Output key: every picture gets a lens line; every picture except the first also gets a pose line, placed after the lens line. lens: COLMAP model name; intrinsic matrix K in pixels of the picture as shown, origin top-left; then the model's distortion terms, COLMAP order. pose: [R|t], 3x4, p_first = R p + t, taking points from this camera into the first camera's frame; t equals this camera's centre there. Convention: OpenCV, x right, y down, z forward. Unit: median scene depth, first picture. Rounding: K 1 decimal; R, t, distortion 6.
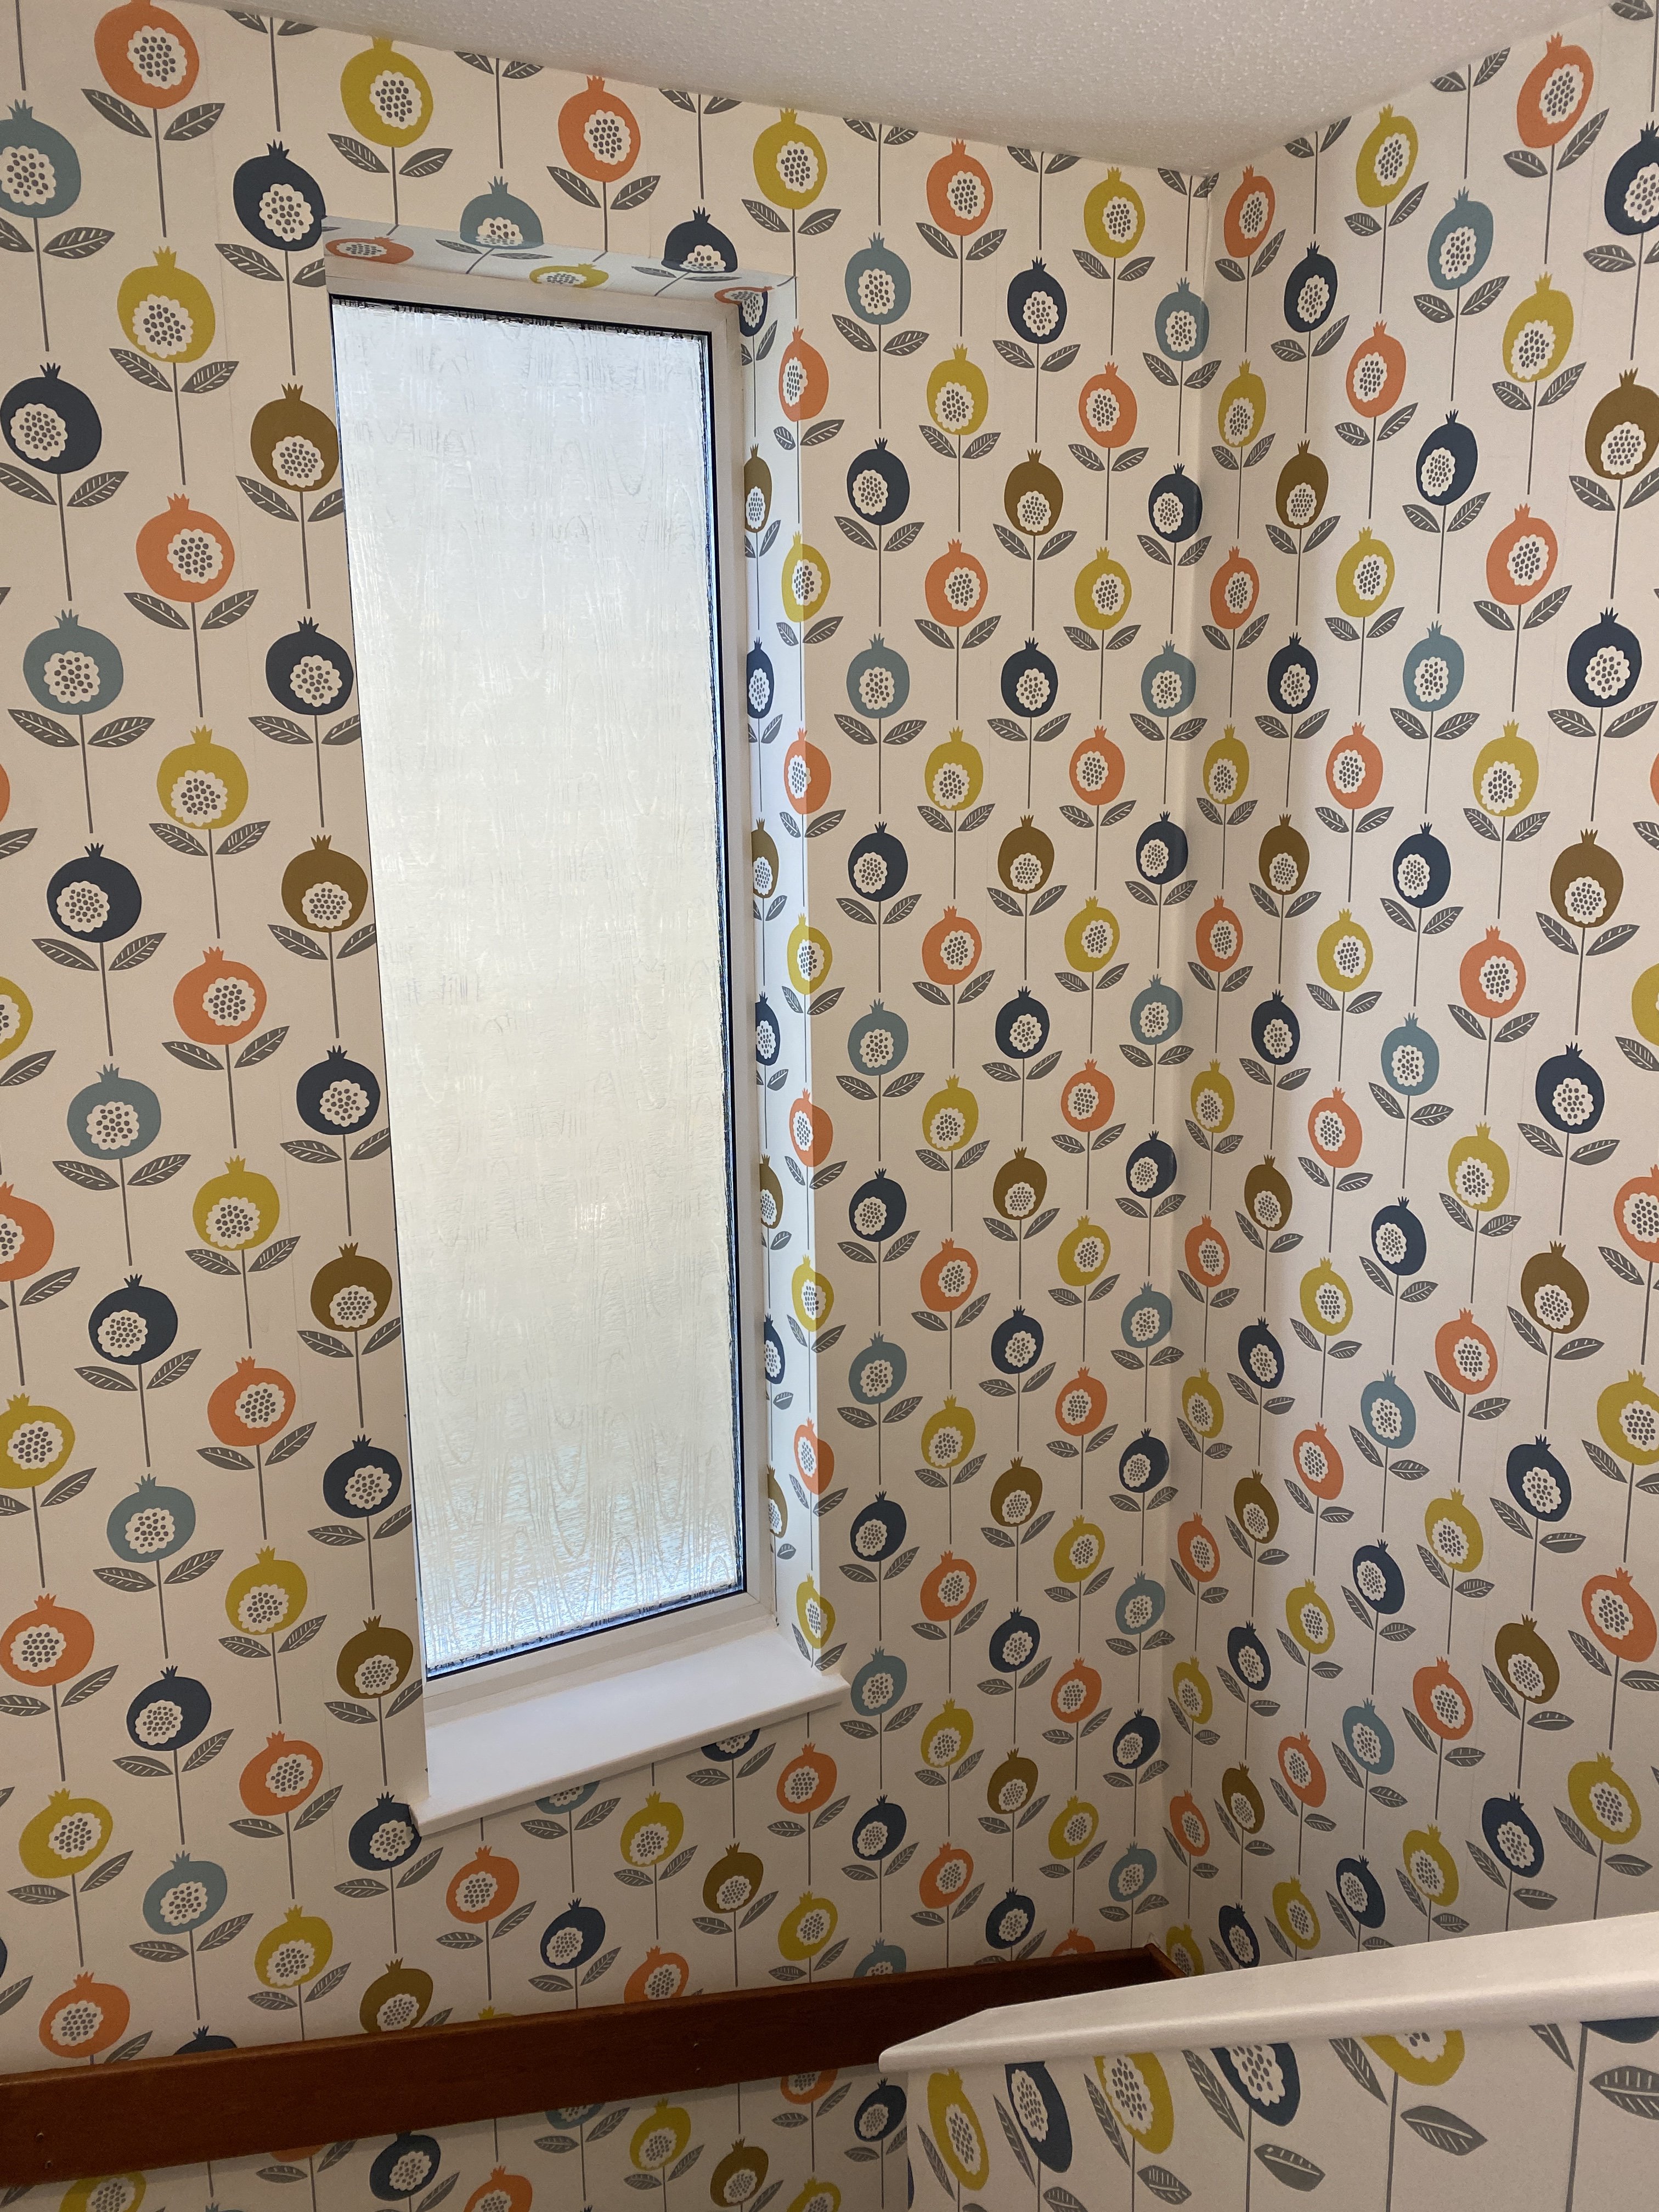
lens RADIAL K [[1689.6, 0, 818.8], [0, 1689.6, 1091.7], [0, 0, 1]] dist [0.013227, -0.010237]
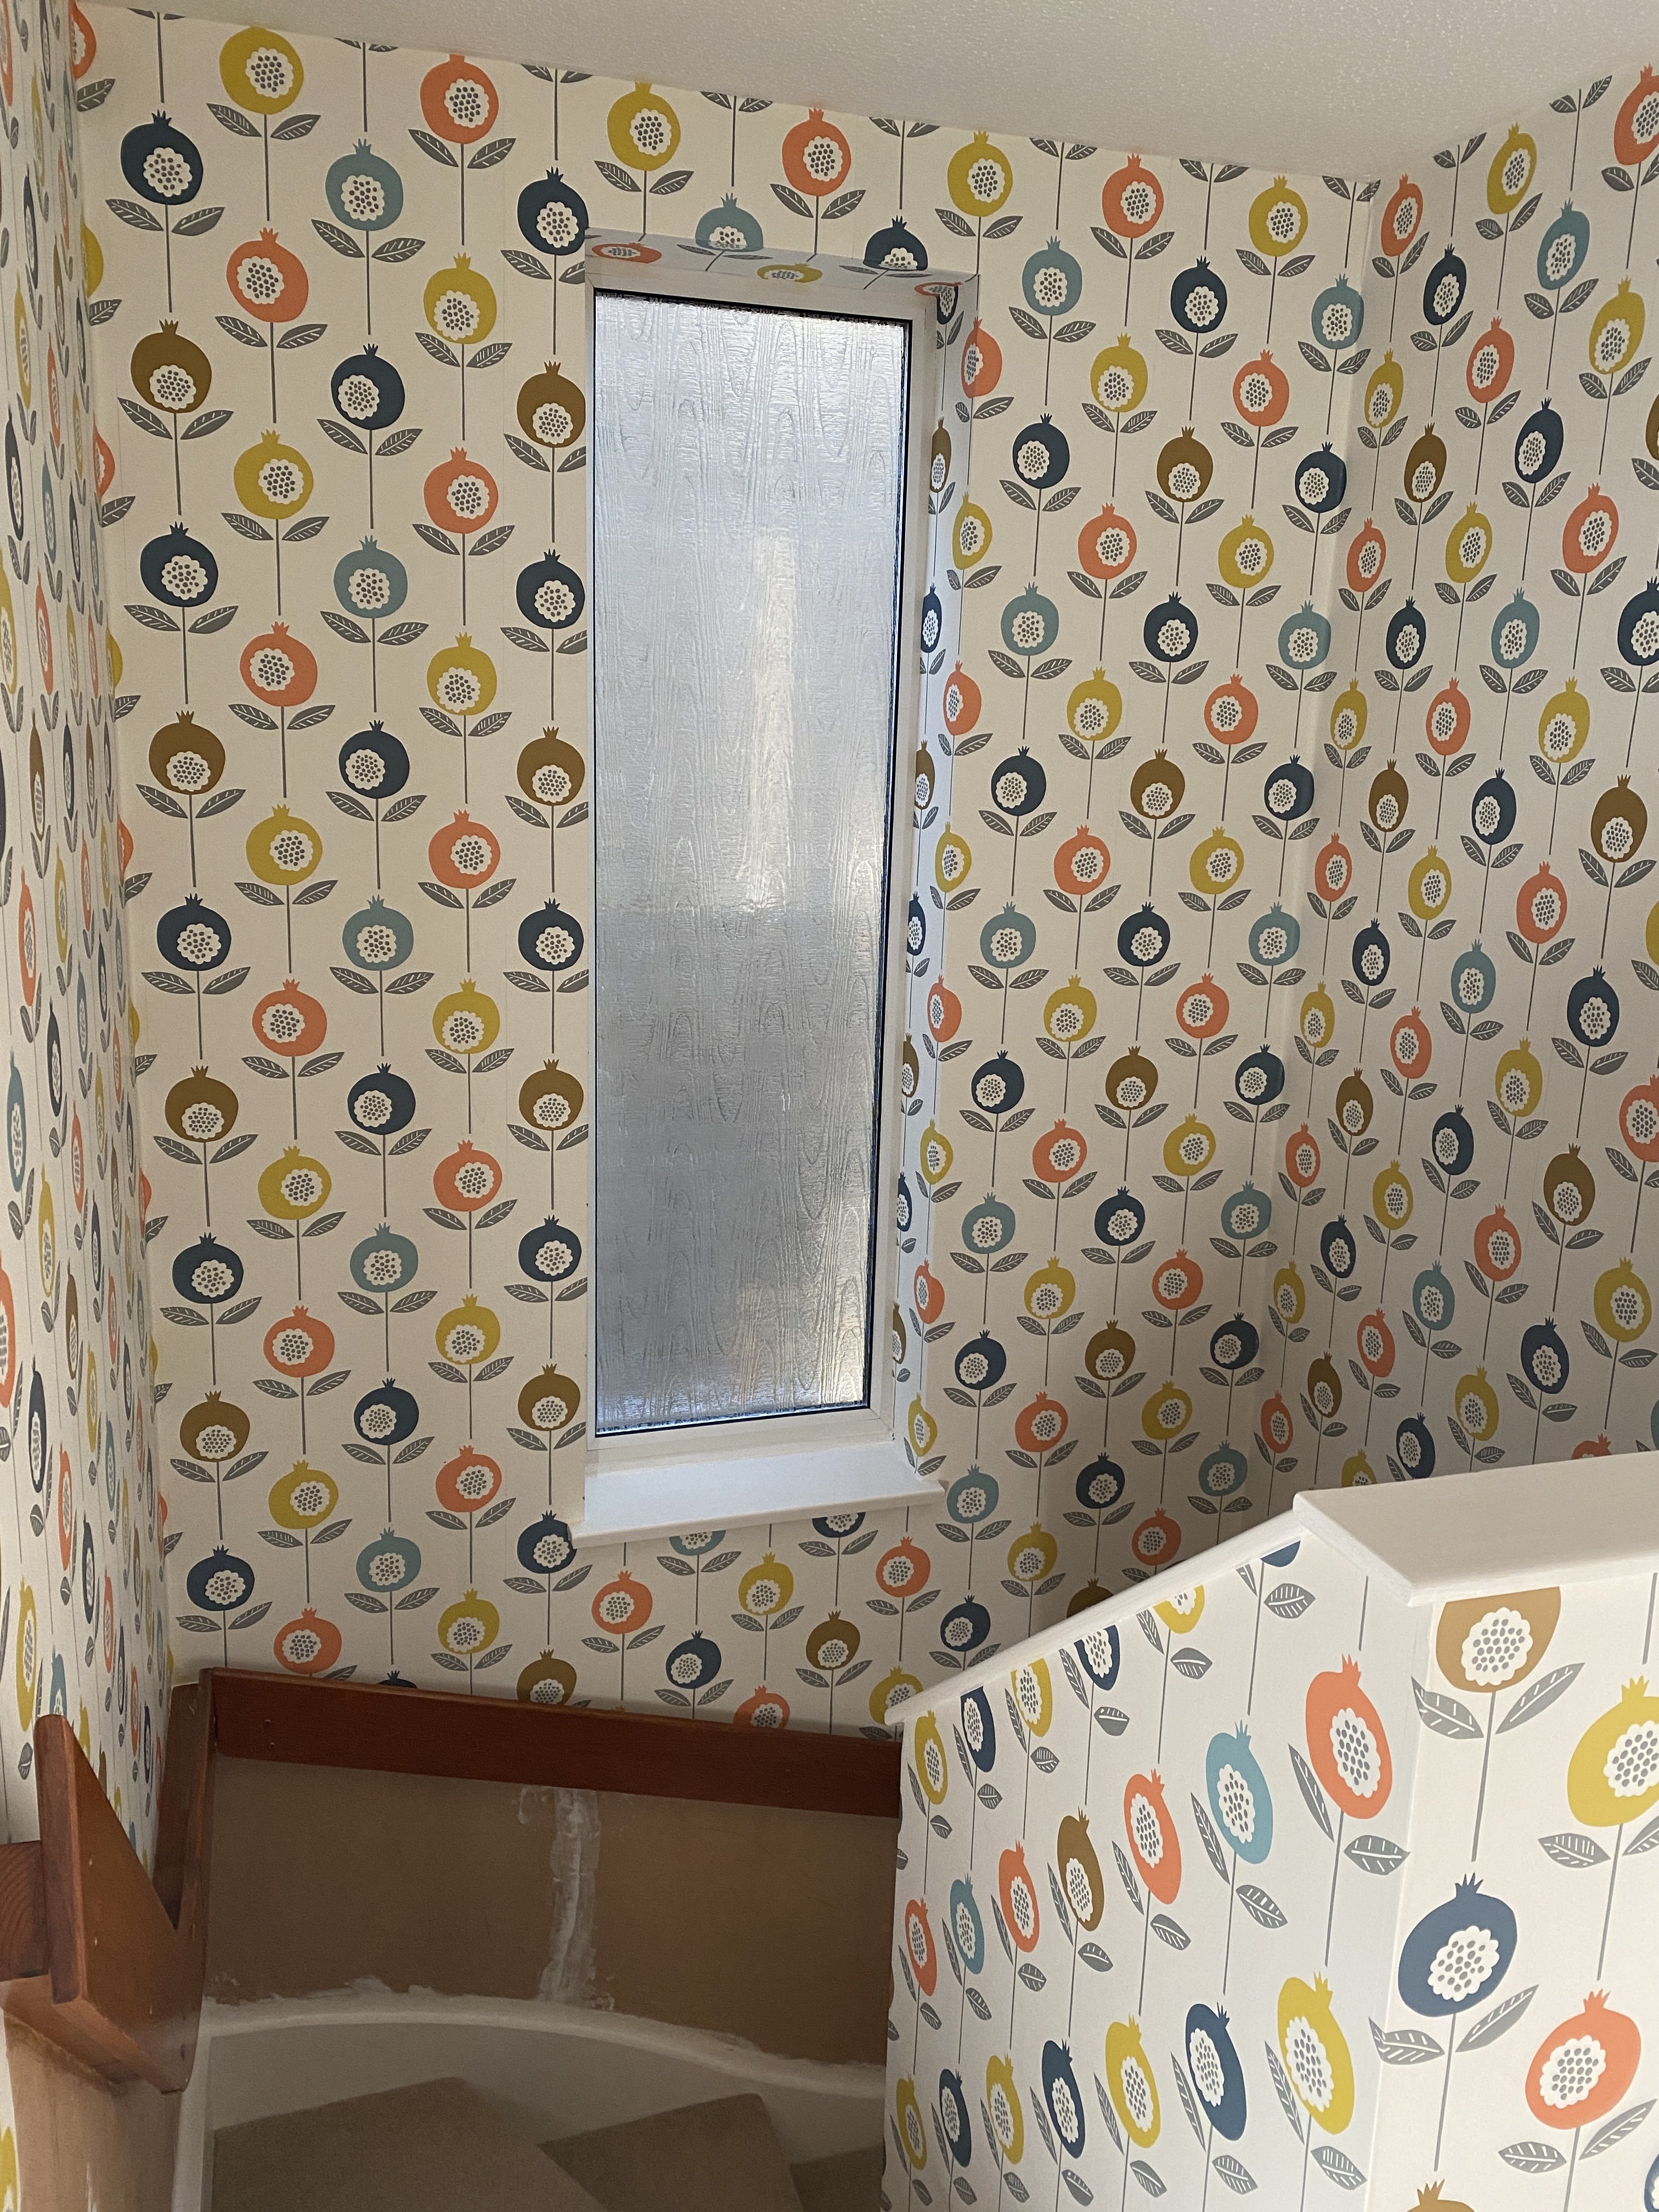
lens RADIAL K [[1679.4, 0, 819.7], [0, 1679.4, 1102.8], [0, 0, 1]] dist [0.006326, -0.002902]
pose [[0.982370, 0.086367, -0.165803, 0.116936], [-0.082733, 0.996158, 0.028713, 0.065846], [0.167646, -0.014489, 0.985741, -0.173228]]
